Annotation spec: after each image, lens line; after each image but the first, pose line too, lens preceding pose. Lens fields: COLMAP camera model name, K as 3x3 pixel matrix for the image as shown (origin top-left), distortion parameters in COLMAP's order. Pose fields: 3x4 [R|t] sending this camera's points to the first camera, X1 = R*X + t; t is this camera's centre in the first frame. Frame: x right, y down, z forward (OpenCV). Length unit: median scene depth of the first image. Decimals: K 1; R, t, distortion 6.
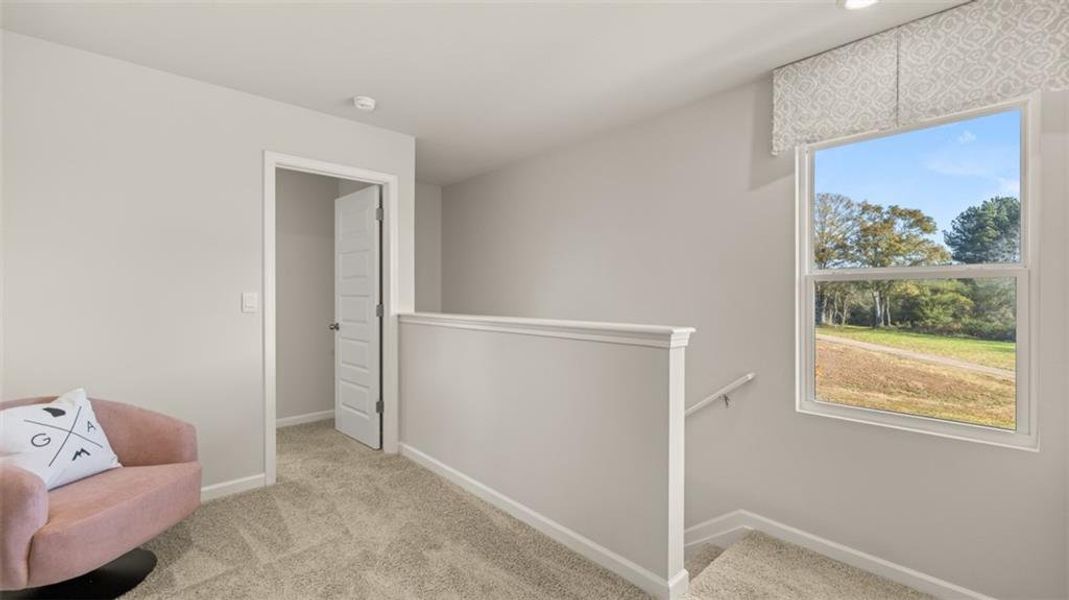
lens RADIAL K [[447.9, 0, 533.2], [0, 447.9, 296.0], [0, 0, 1]] dist [-0.000168, -0.000344]
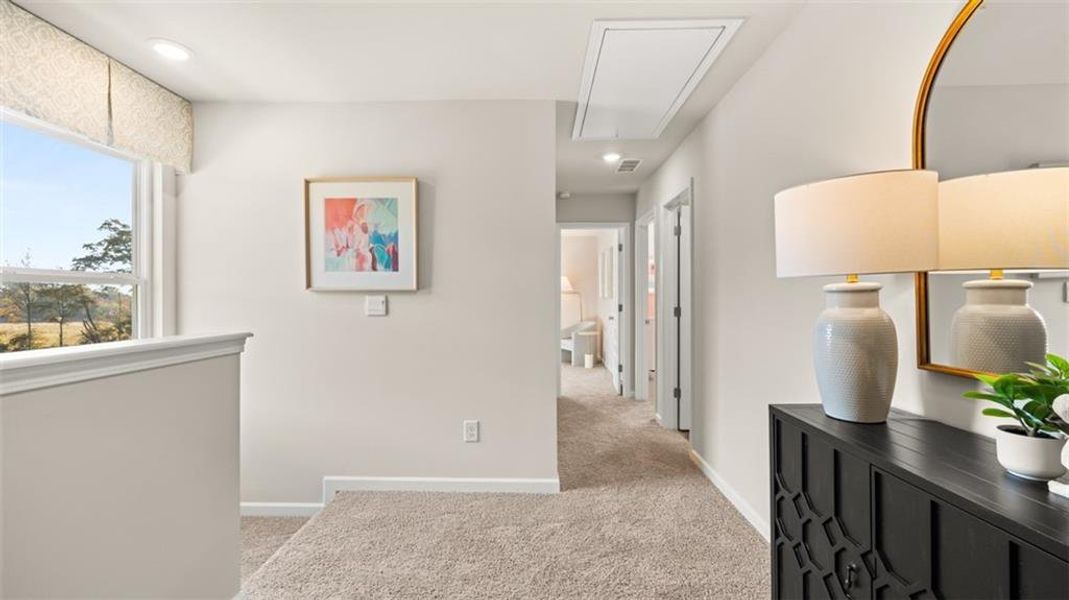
lens RADIAL K [[447.9, 0, 536.8], [0, 447.9, 298.7], [0, 0, 1]] dist [-0.000168, -0.000344]
pose [[-0.735286, 0.005150, 0.677738, -0.665534], [0.007671, 0.999970, 0.000724, 0.004145], [-0.677714, 0.005731, -0.735303, 1.028005]]
